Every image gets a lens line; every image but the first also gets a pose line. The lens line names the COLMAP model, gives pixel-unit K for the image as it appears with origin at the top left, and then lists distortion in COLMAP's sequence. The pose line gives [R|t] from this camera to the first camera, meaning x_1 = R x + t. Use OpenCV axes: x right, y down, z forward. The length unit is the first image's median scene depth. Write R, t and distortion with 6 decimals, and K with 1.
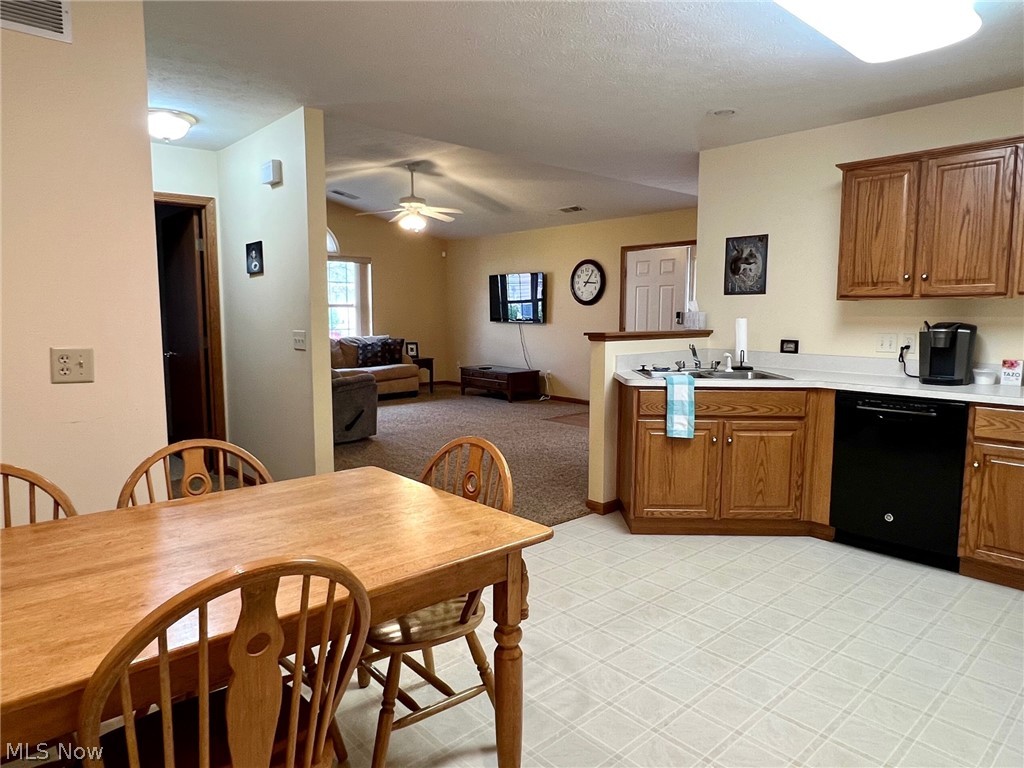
lens RADIAL K [[660.5, 0, 513.9], [0, 660.5, 383.5], [0, 0, 1]] dist [-0.007717, -0.002432]
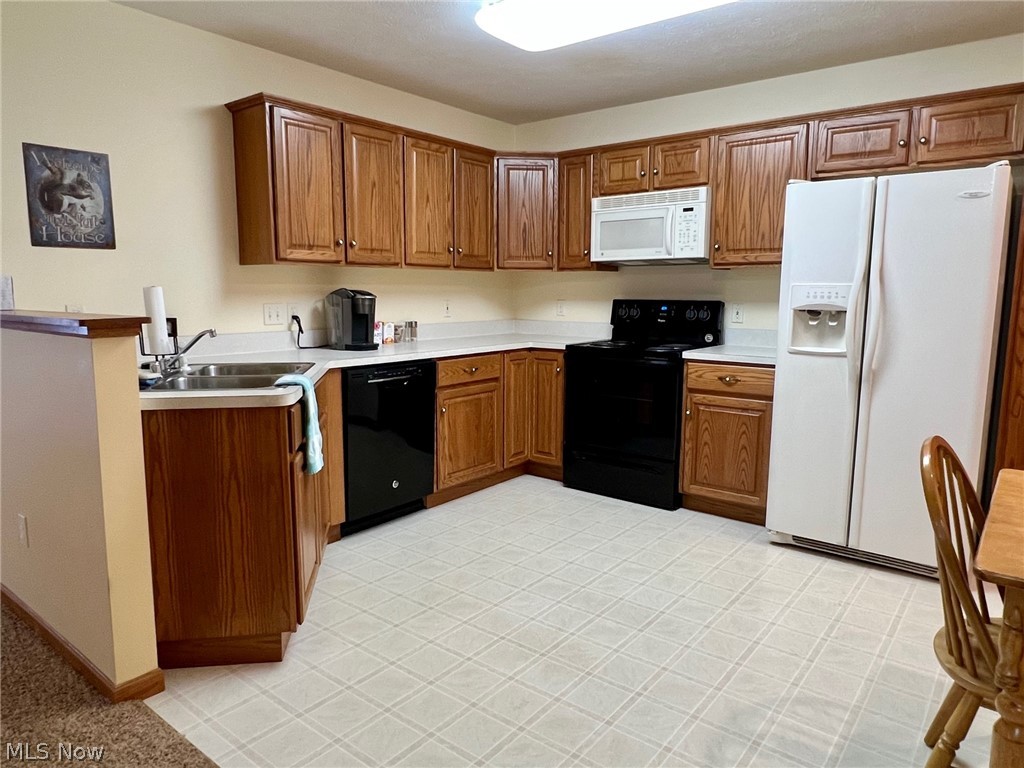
lens RADIAL K [[660.5, 0, 514.5], [0, 660.5, 382.1], [0, 0, 1]] dist [-0.007717, -0.002432]
pose [[-0.159211, -0.140093, 0.977254, -0.326810], [0.103293, 0.982084, 0.157614, -0.069387], [-0.981826, 0.126037, -0.141888, 0.726568]]
